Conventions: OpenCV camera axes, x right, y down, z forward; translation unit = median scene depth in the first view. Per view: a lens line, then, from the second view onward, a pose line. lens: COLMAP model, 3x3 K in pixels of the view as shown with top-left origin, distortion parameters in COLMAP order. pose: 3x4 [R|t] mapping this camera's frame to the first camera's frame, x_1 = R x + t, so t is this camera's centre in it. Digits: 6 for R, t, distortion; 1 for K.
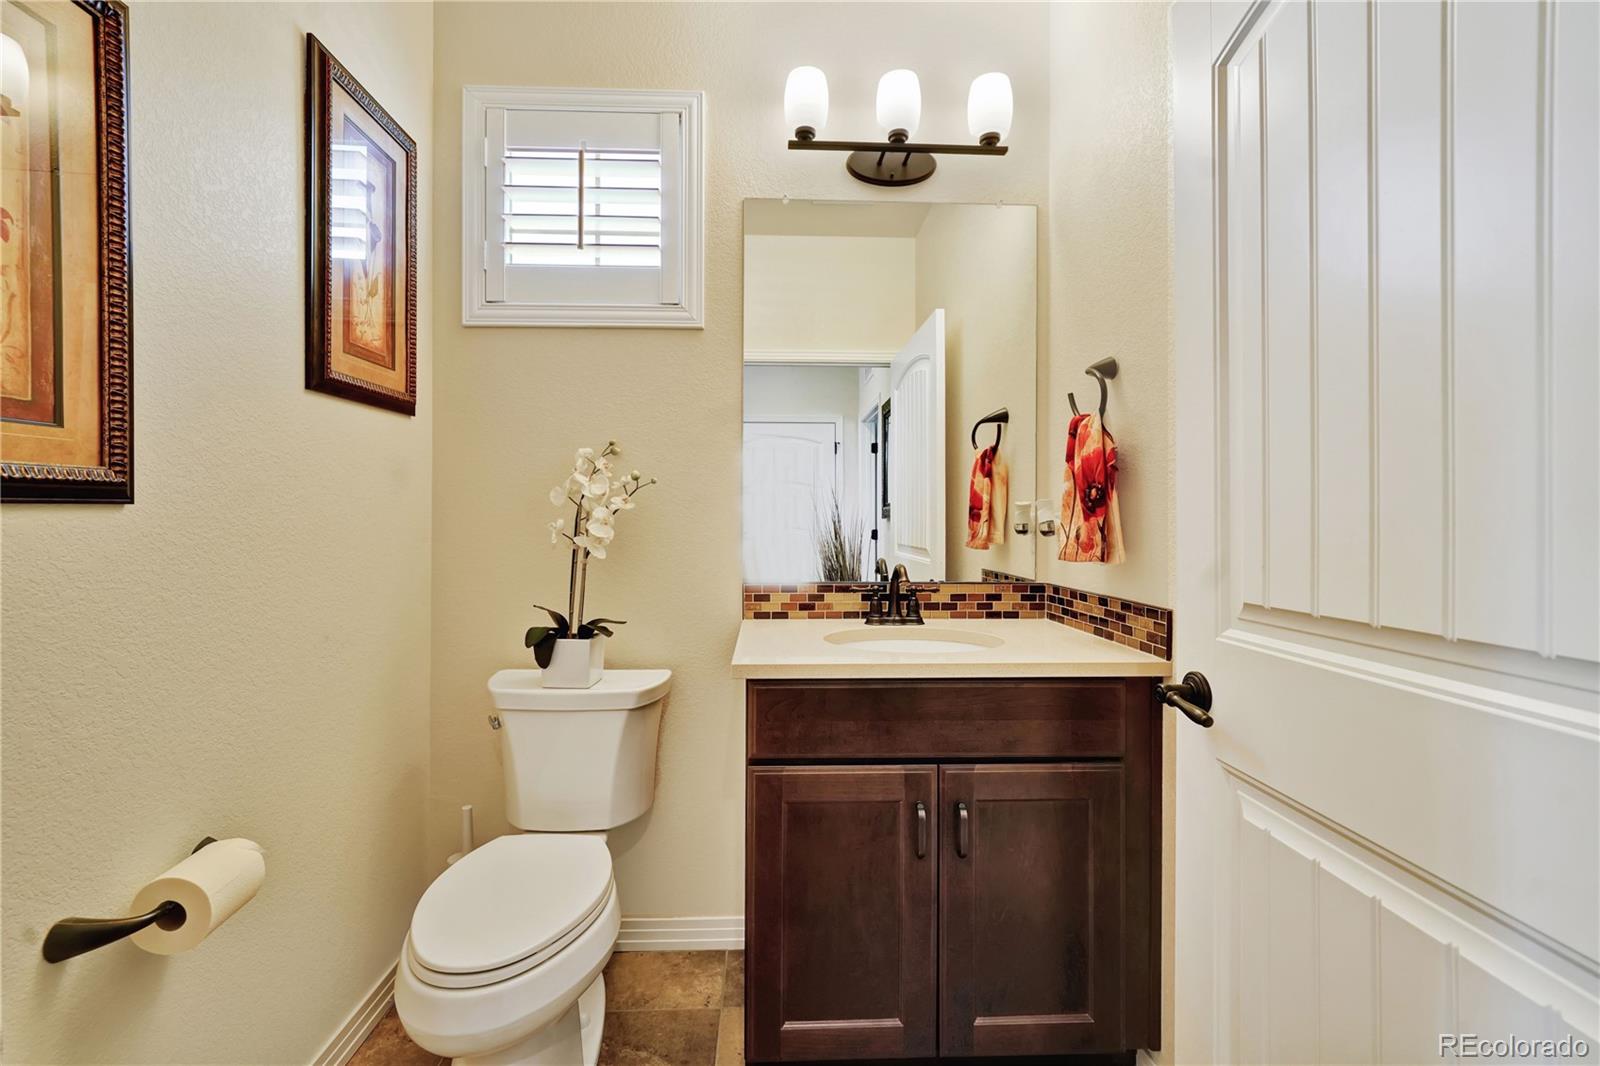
lens RADIAL K [[672.2, 0, 798.6], [0, 672.2, 525.8], [0, 0, 1]] dist [-0.000700, 0.003153]
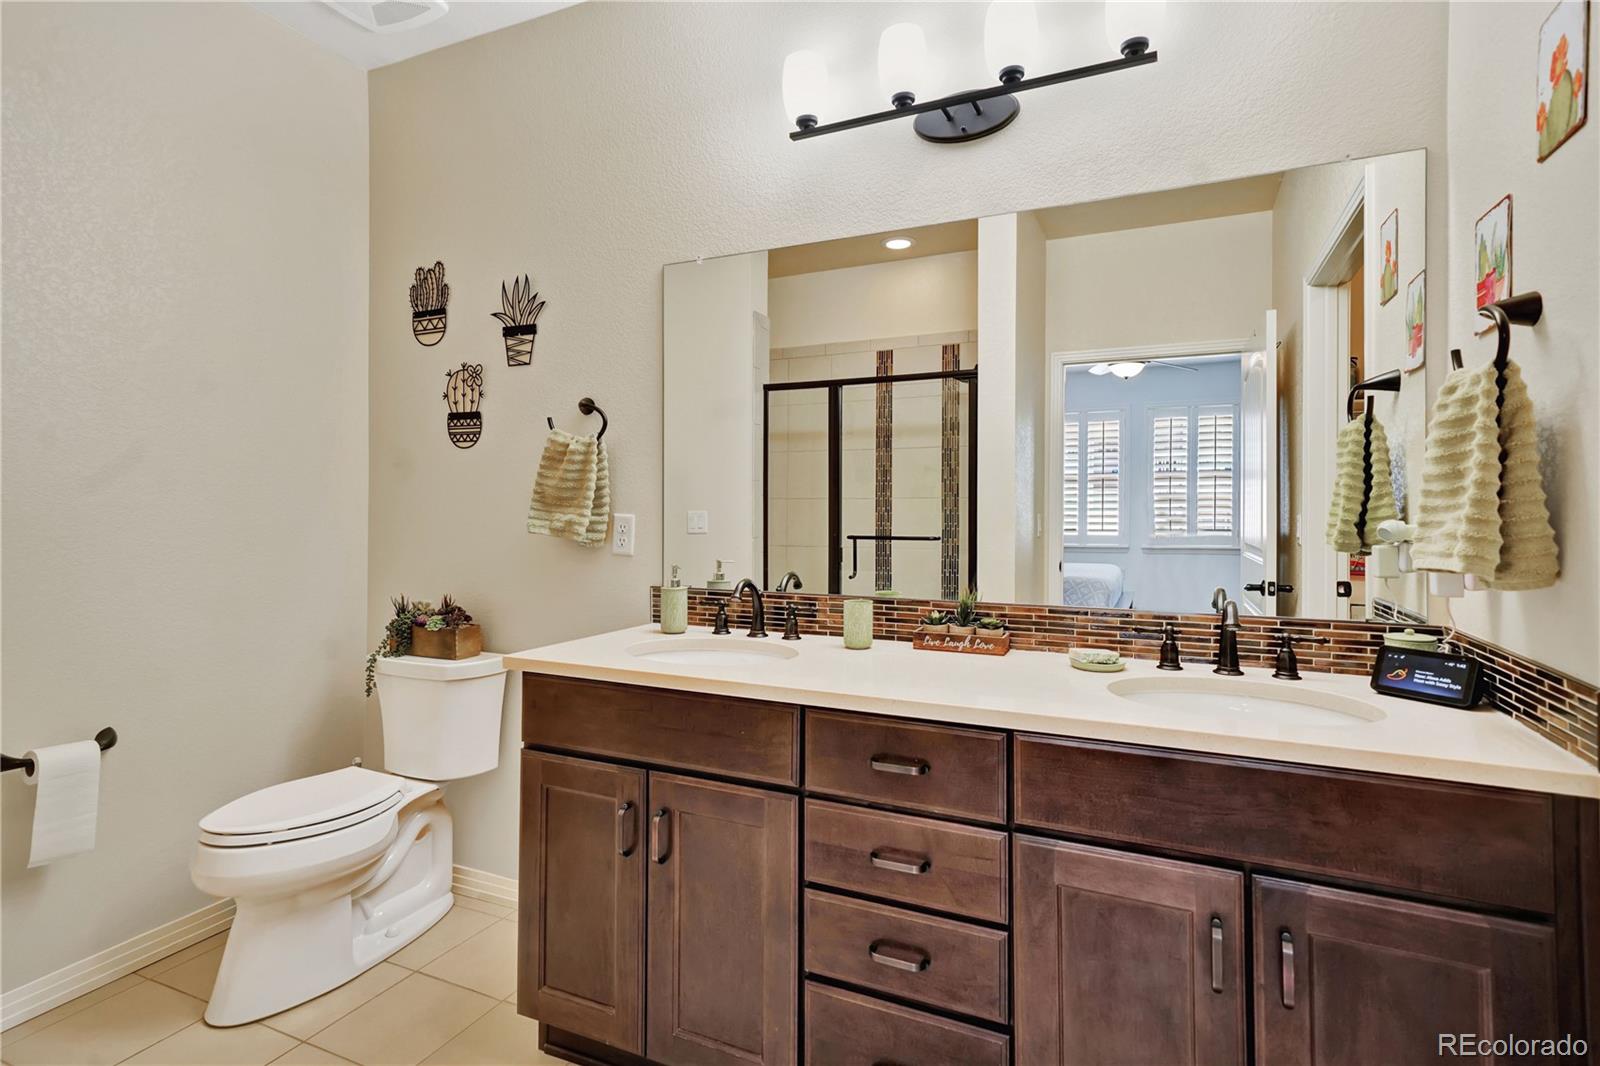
lens RADIAL K [[803.2, 0, 799.3], [0, 803.2, 521.0], [0, 0, 1]] dist [-0.003213, -0.000031]
pose [[0.887448, 0.004767, -0.460884, 0.371022], [-0.014158, 0.999757, -0.016921, -0.002461], [0.460691, 0.021541, 0.887299, 0.005029]]
